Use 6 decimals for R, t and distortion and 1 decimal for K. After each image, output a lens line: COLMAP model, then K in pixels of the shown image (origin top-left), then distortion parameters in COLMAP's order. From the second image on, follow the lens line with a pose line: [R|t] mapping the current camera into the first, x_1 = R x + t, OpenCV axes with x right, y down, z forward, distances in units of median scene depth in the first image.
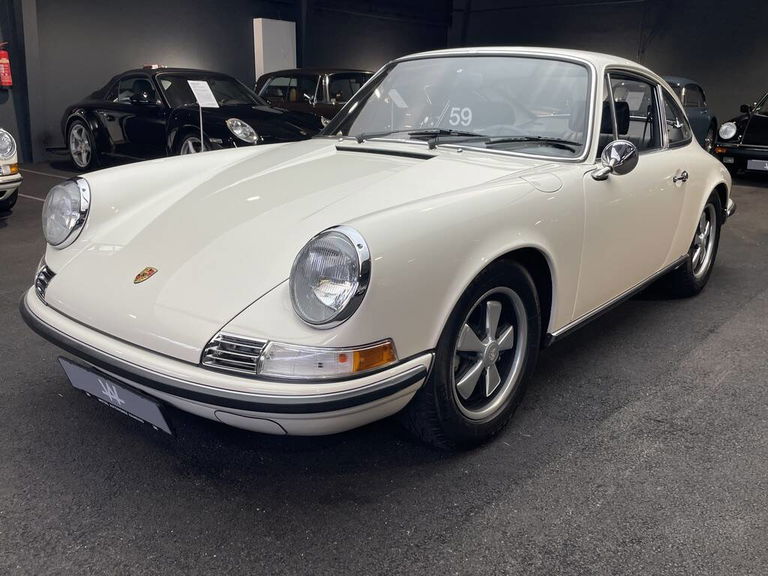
lens RADIAL K [[690.5, 0, 383.2], [0, 690.5, 294.3], [0, 0, 1]] dist [0.065380, -0.084222]
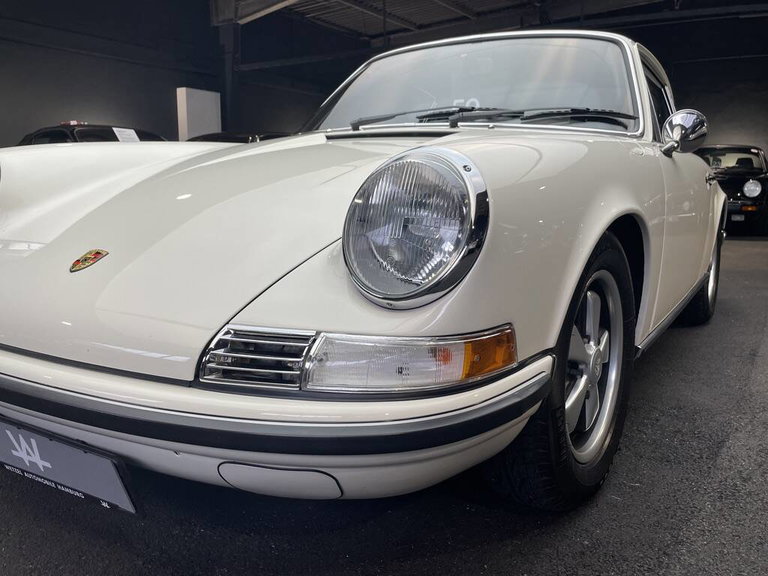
lens RADIAL K [[669.7, 0, 382.3], [0, 669.7, 284.0], [0, 0, 1]] dist [0.050200, -0.032010]
pose [[0.991749, -0.030371, 0.124542, -0.165362], [0.046151, 0.990976, -0.125843, 0.092046], [-0.119596, 0.130552, 0.984202, 0.390138]]
